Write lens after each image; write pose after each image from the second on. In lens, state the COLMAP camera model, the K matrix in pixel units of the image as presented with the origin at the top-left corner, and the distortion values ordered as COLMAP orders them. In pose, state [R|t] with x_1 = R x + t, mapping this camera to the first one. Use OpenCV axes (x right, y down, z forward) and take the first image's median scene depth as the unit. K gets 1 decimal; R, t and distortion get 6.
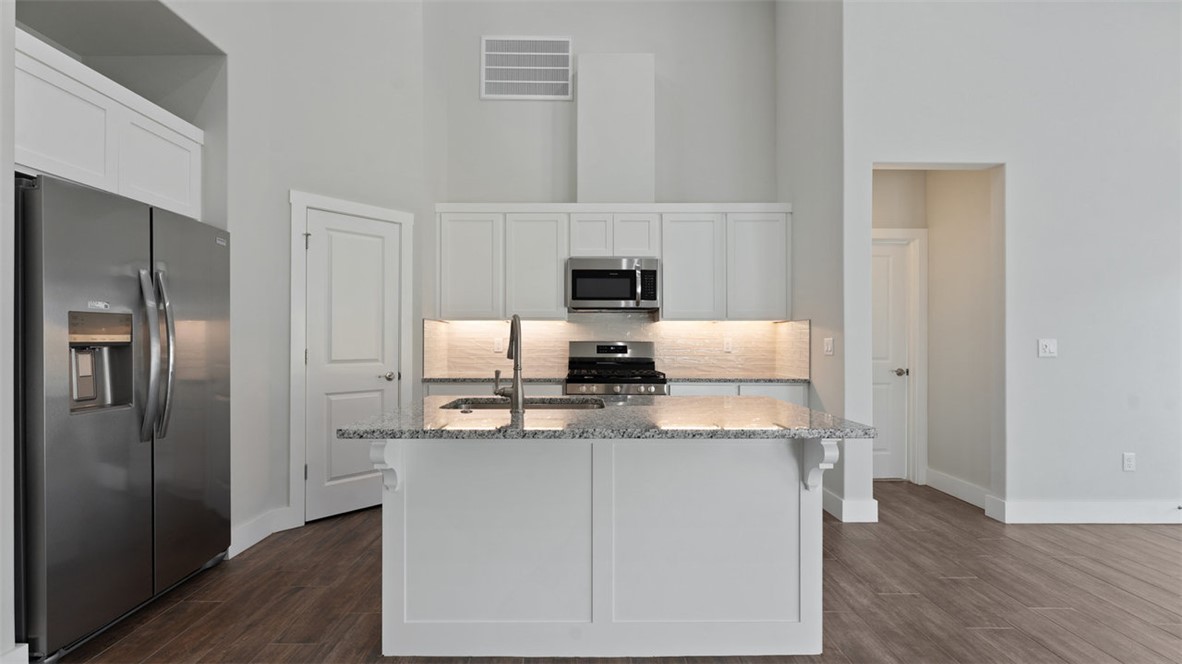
lens RADIAL K [[478.8, 0, 584.2], [0, 478.8, 340.3], [0, 0, 1]] dist [-0.006590, -0.000902]
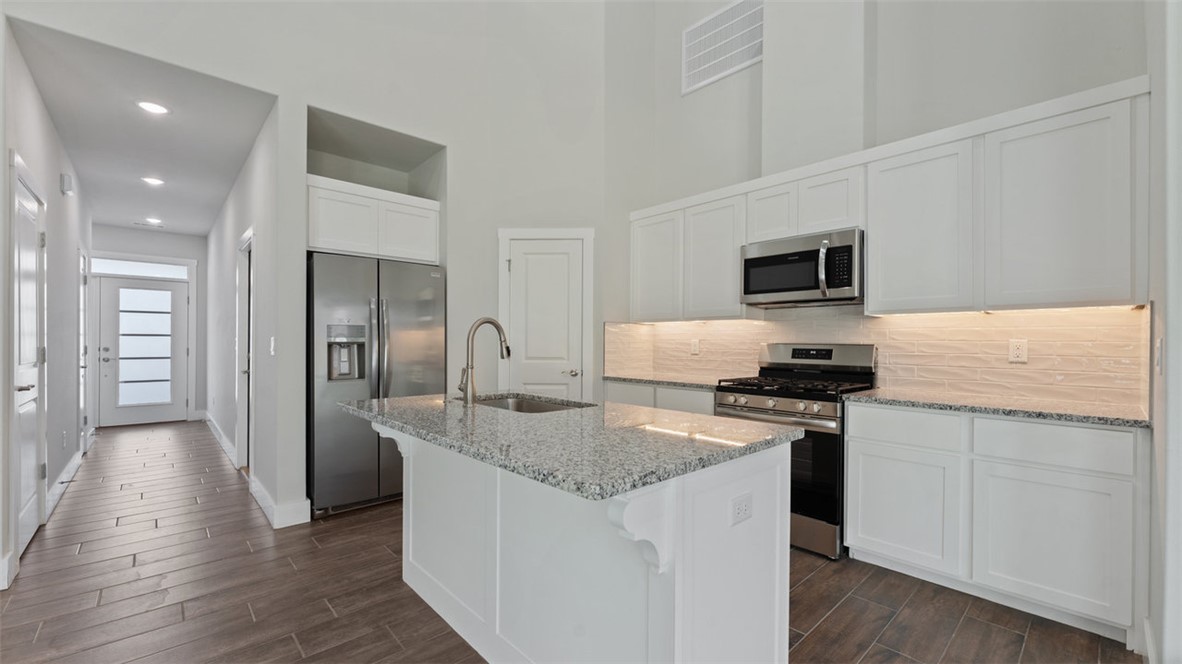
lens RADIAL K [[478.8, 0, 587.2], [0, 478.8, 336.8], [0, 0, 1]] dist [-0.006590, -0.000902]
pose [[0.668933, -0.004770, -0.743307, 0.423496], [-0.002603, 0.999958, -0.008759, -0.001063], [0.743318, 0.007794, 0.668893, 0.226817]]
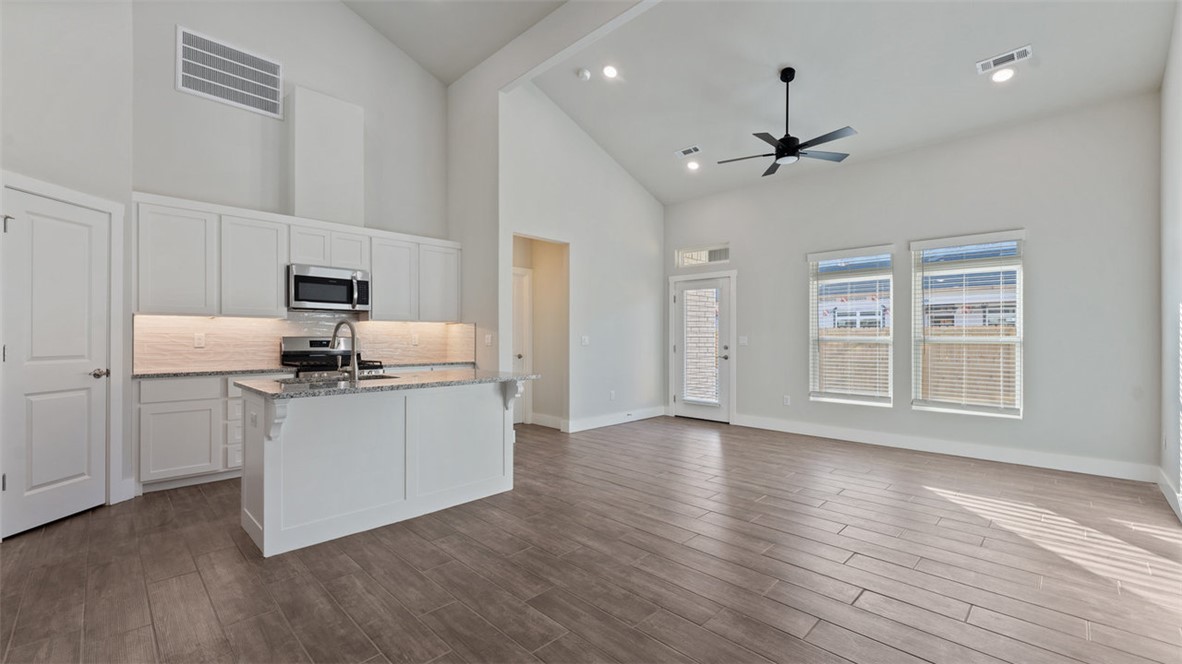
lens RADIAL K [[478.8, 0, 587.2], [0, 478.8, 338.4], [0, 0, 1]] dist [-0.006590, -0.000902]
pose [[0.697318, -0.000385, 0.716762, -0.363749], [-0.002980, 0.999990, 0.003436, -0.000345], [-0.716756, -0.004532, 0.697309, -0.319911]]
